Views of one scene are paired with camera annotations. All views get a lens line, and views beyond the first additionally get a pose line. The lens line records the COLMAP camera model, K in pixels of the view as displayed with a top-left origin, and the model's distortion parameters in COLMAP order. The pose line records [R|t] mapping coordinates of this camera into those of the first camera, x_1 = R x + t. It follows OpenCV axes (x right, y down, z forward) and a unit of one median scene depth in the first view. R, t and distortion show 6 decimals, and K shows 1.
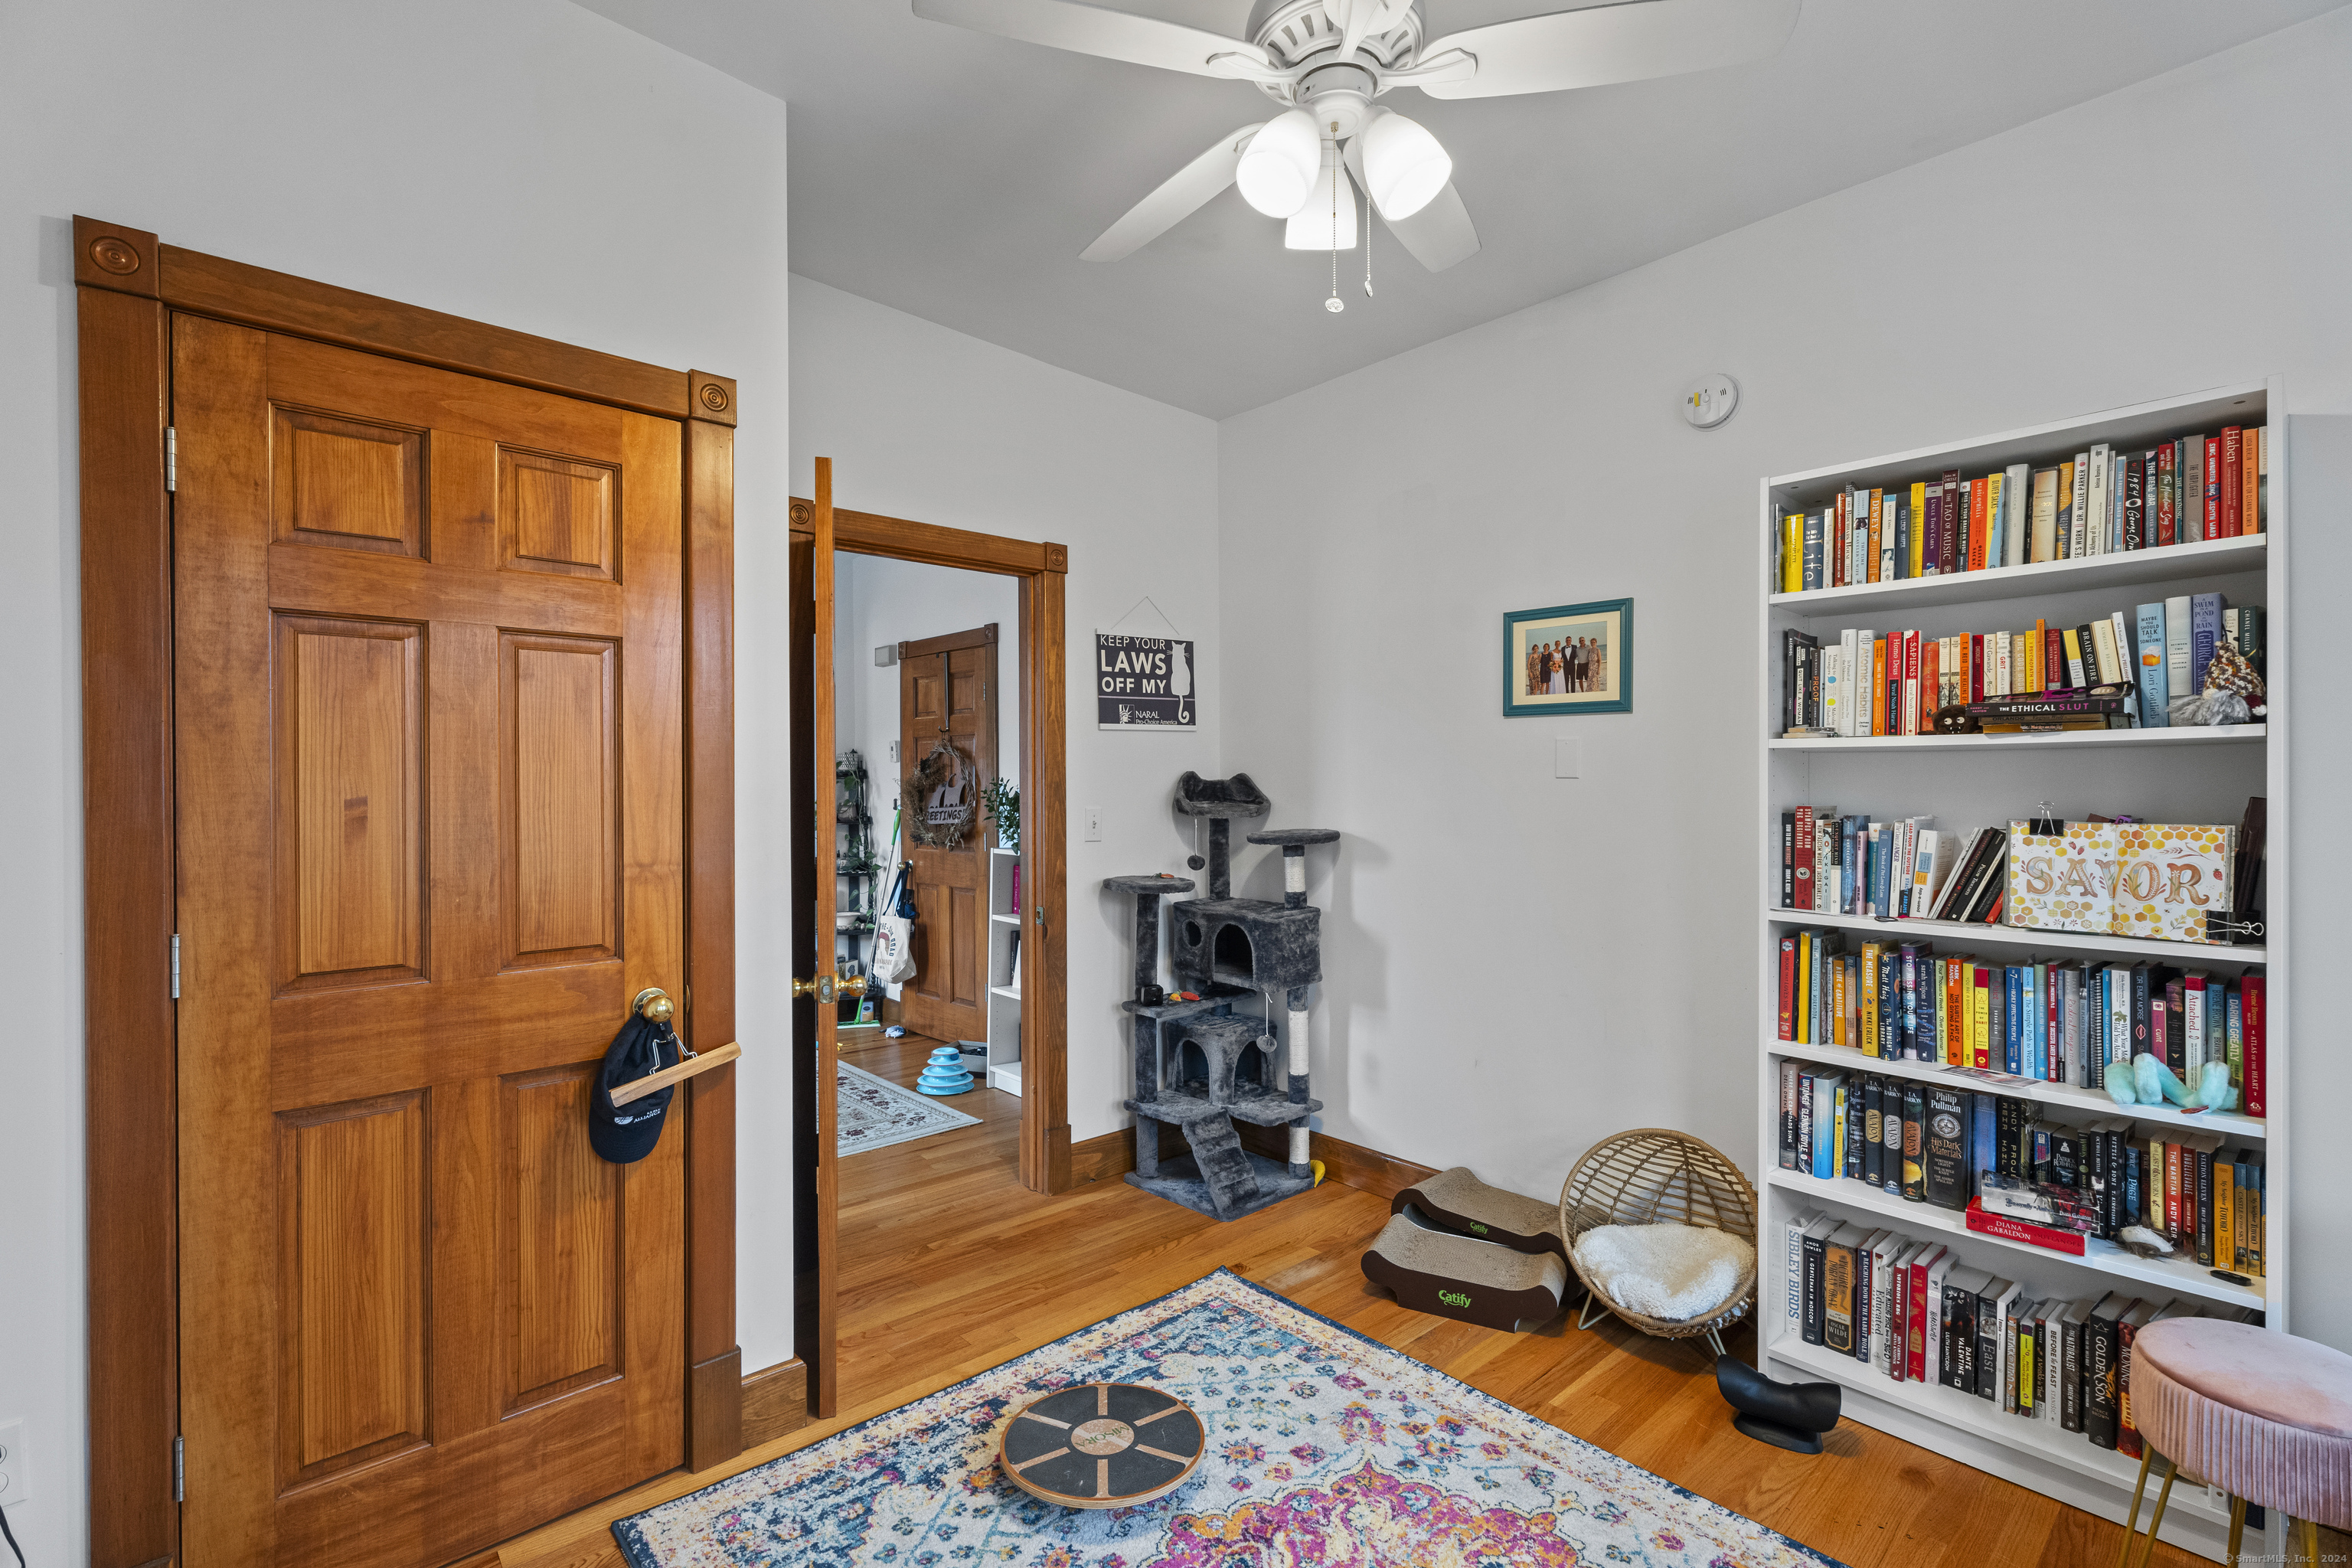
lens RADIAL K [[1051.7, 0, 1170.2], [0, 1051.7, 775.9], [0, 0, 1]] dist [-0.000594, -0.000218]
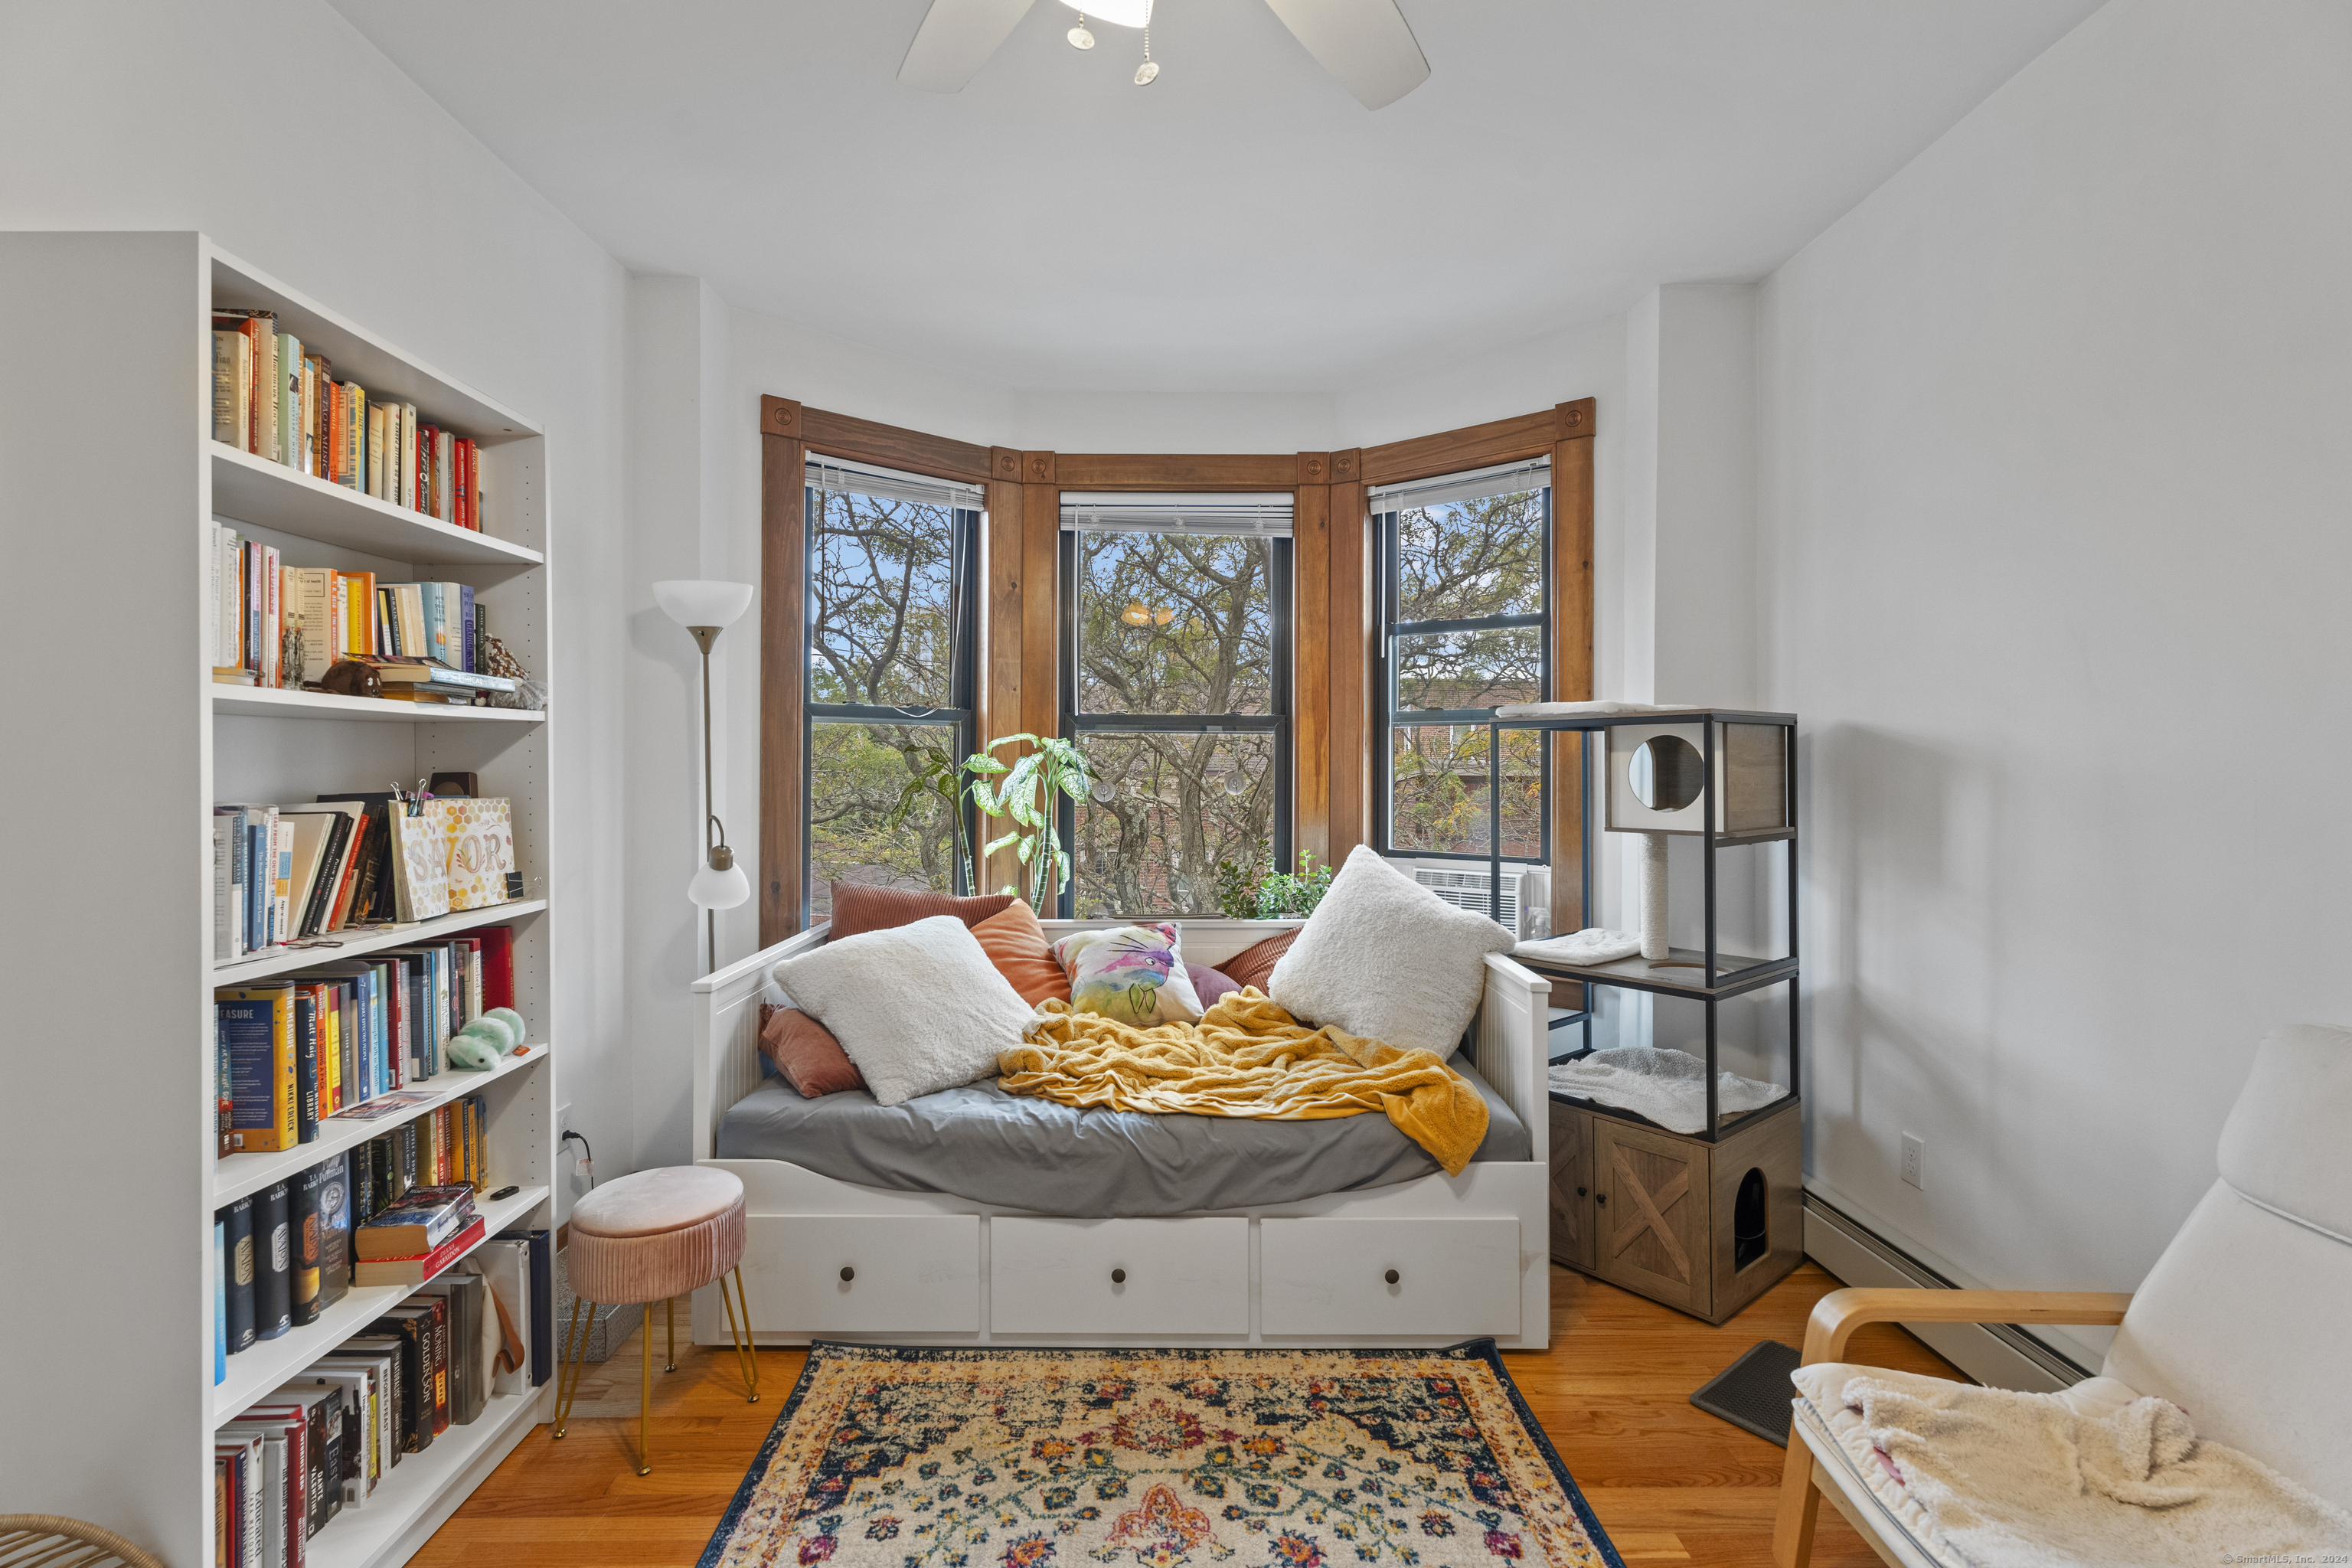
lens RADIAL K [[1051.7, 0, 1170.2], [0, 1051.7, 775.9], [0, 0, 1]] dist [-0.000594, -0.000218]
pose [[-0.743741, -0.001928, 0.668465, -0.274028], [0.002101, 0.999984, 0.005222, 0.018599], [-0.668465, 0.005289, -0.743725, 1.287271]]
